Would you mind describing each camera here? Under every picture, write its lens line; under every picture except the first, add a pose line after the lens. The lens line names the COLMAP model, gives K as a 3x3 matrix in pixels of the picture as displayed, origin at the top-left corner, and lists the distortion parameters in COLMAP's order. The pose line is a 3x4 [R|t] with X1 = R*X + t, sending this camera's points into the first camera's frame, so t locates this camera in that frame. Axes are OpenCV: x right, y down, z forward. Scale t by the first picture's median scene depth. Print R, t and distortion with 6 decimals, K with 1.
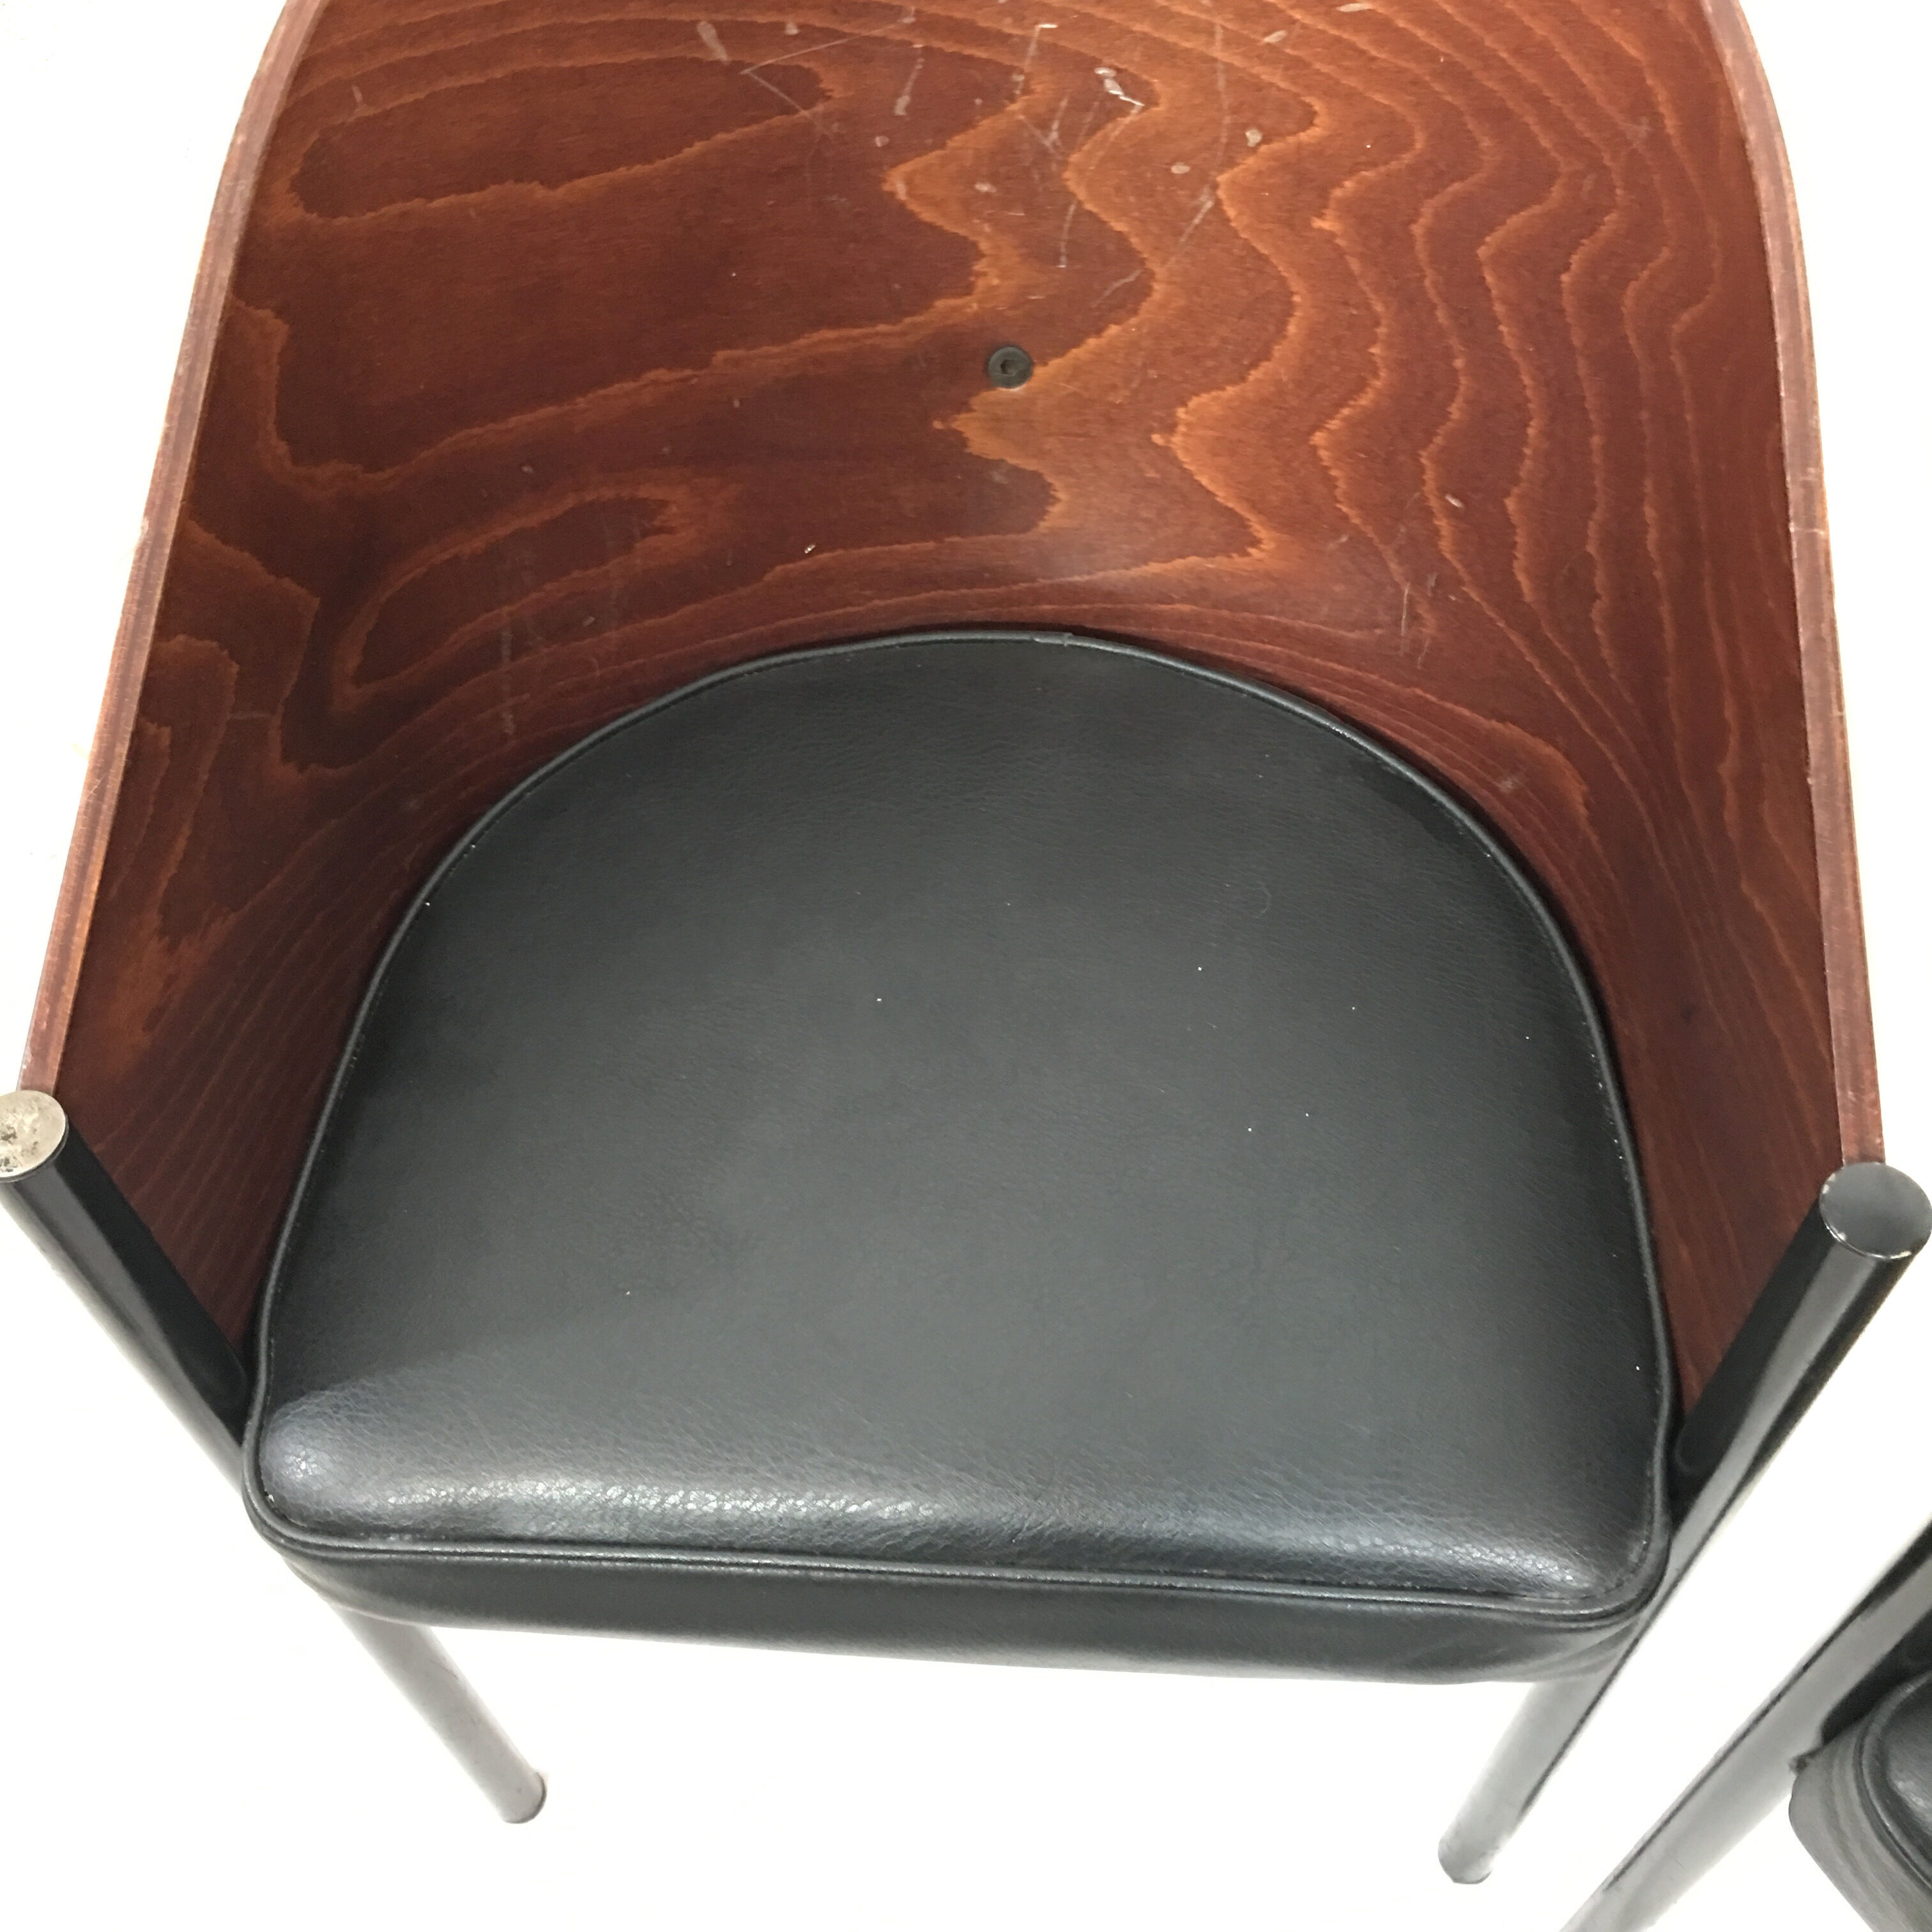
lens RADIAL K [[2216.6, 0, 971.0], [0, 2216.6, 970.6], [0, 0, 1]] dist [0.068467, -0.061016]
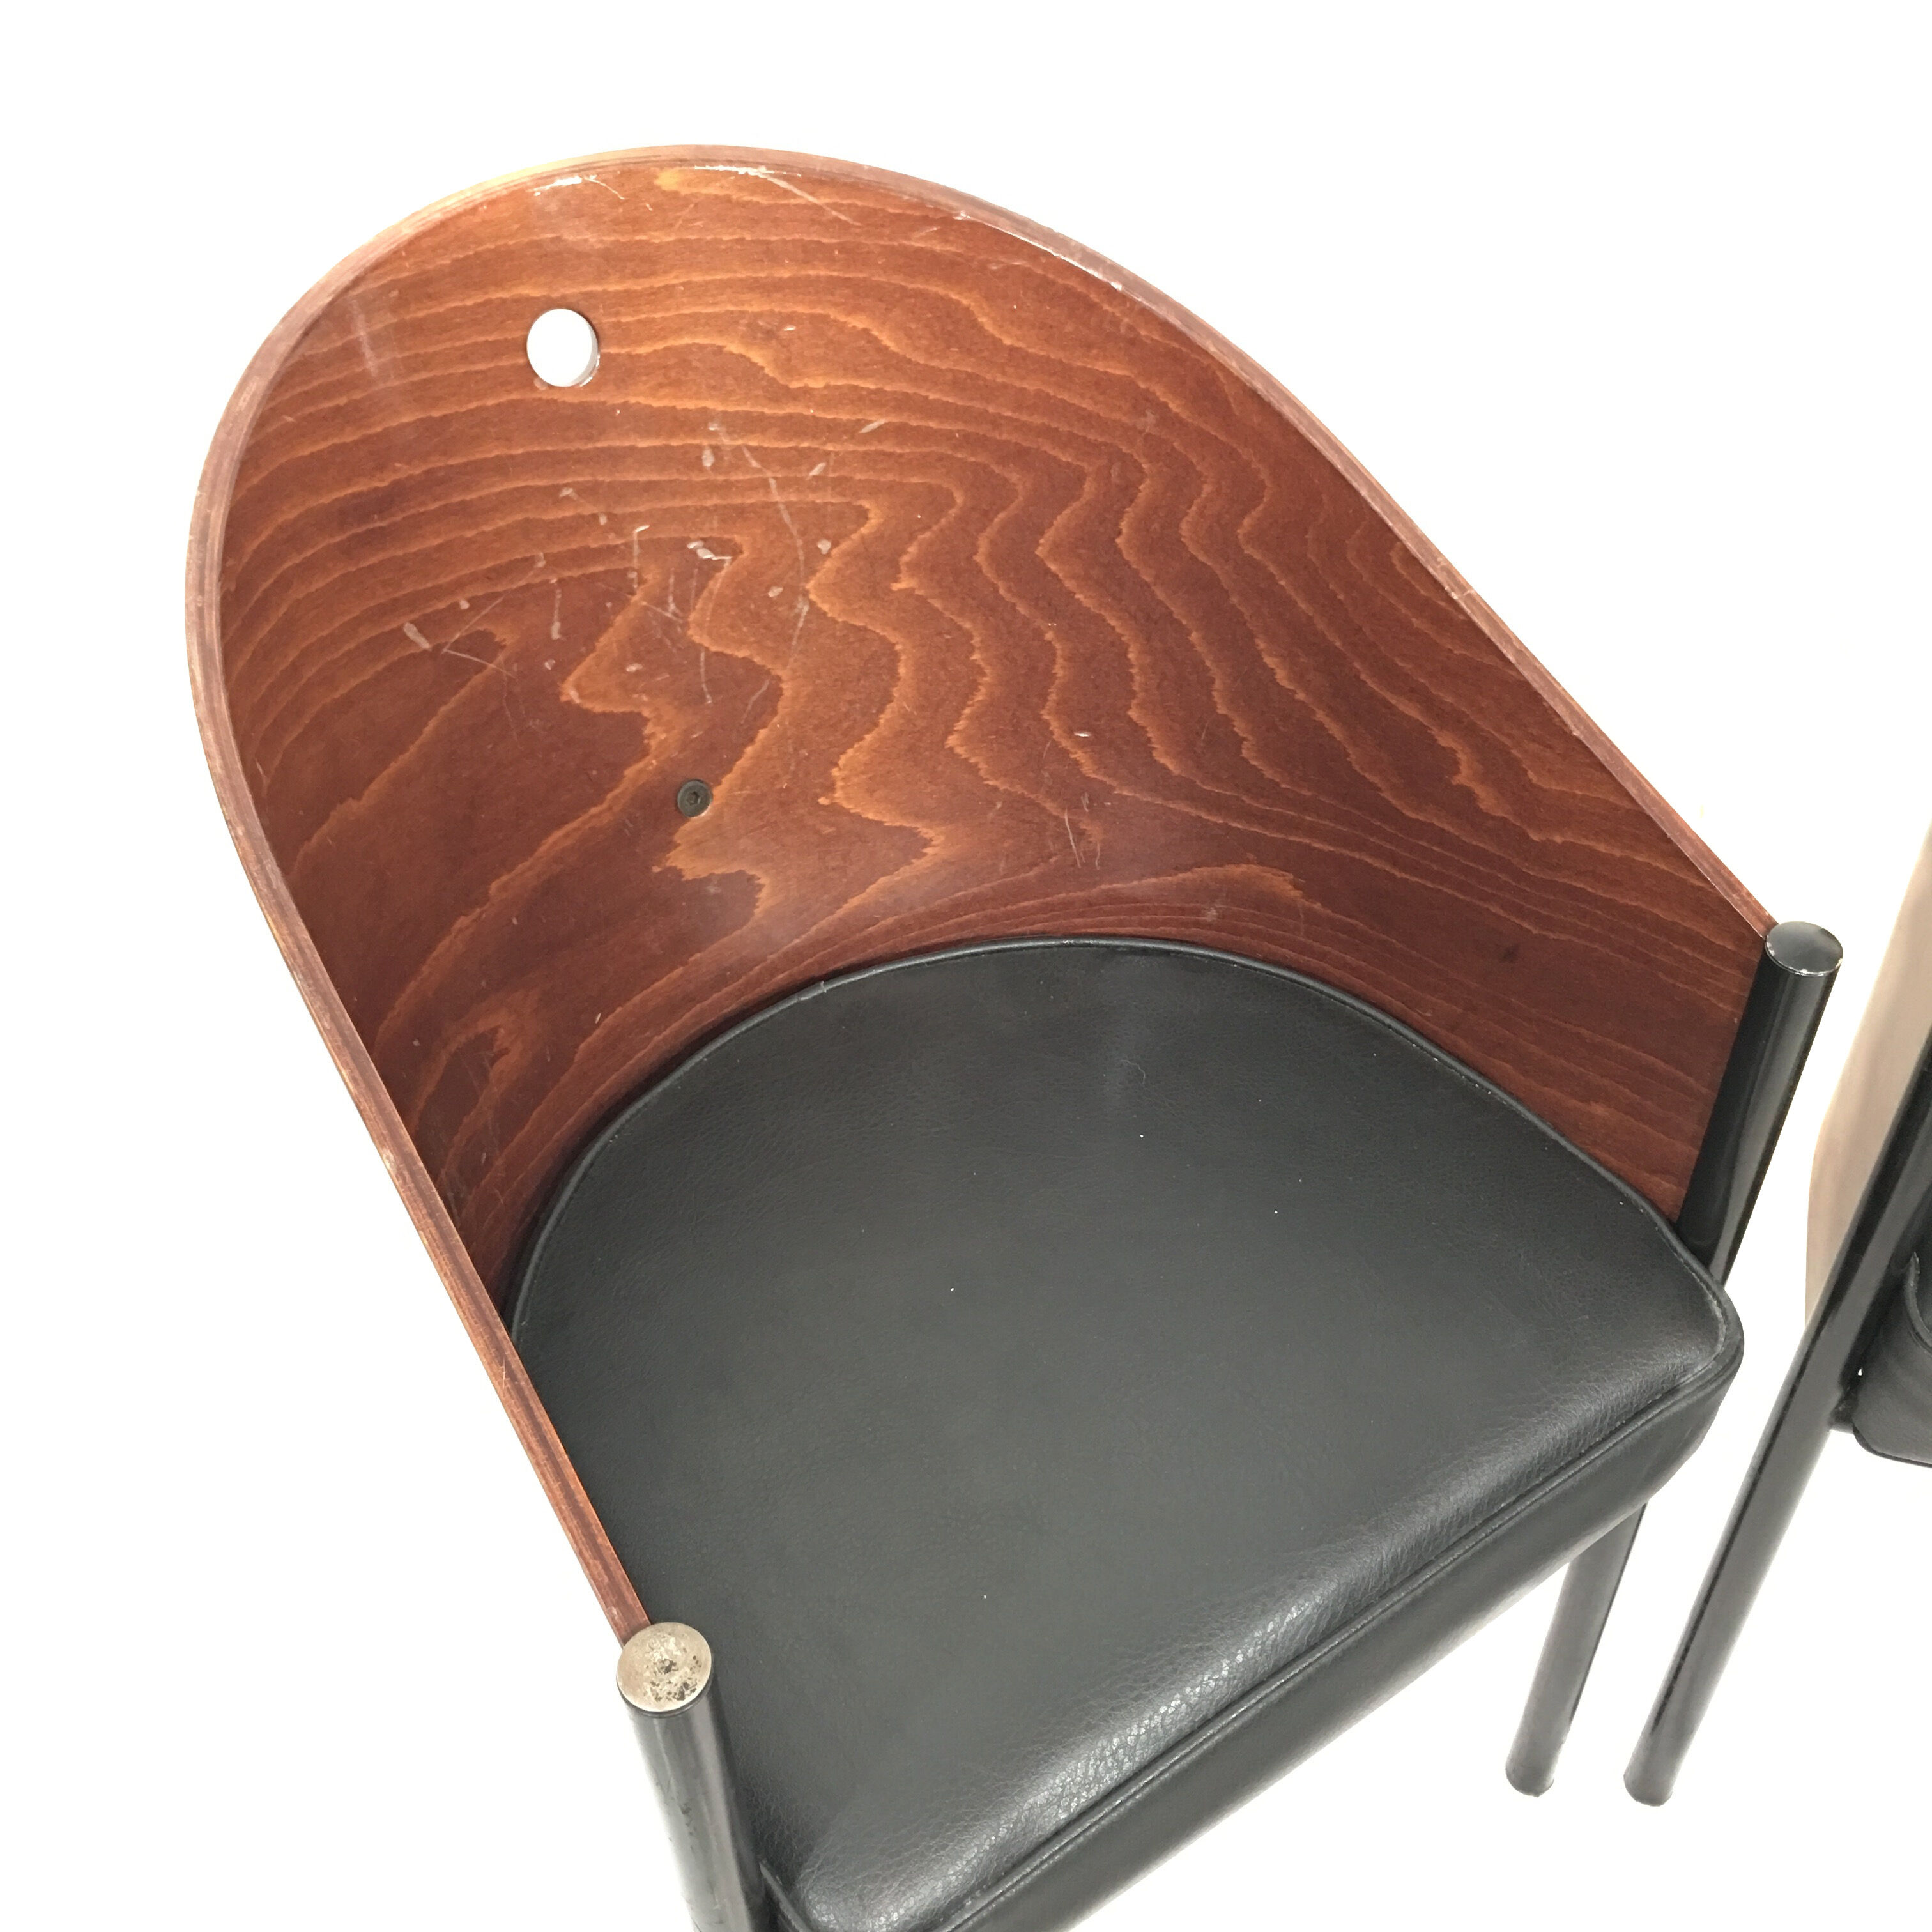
lens RADIAL K [[2216.6, 0, 971.0], [0, 2216.6, 970.6], [0, 0, 1]] dist [0.068467, -0.061016]
pose [[0.775145, -0.436169, 0.457064, -0.474868], [0.518244, 0.852749, -0.065138, -0.046545], [-0.361349, 0.287361, 0.887046, -0.061764]]
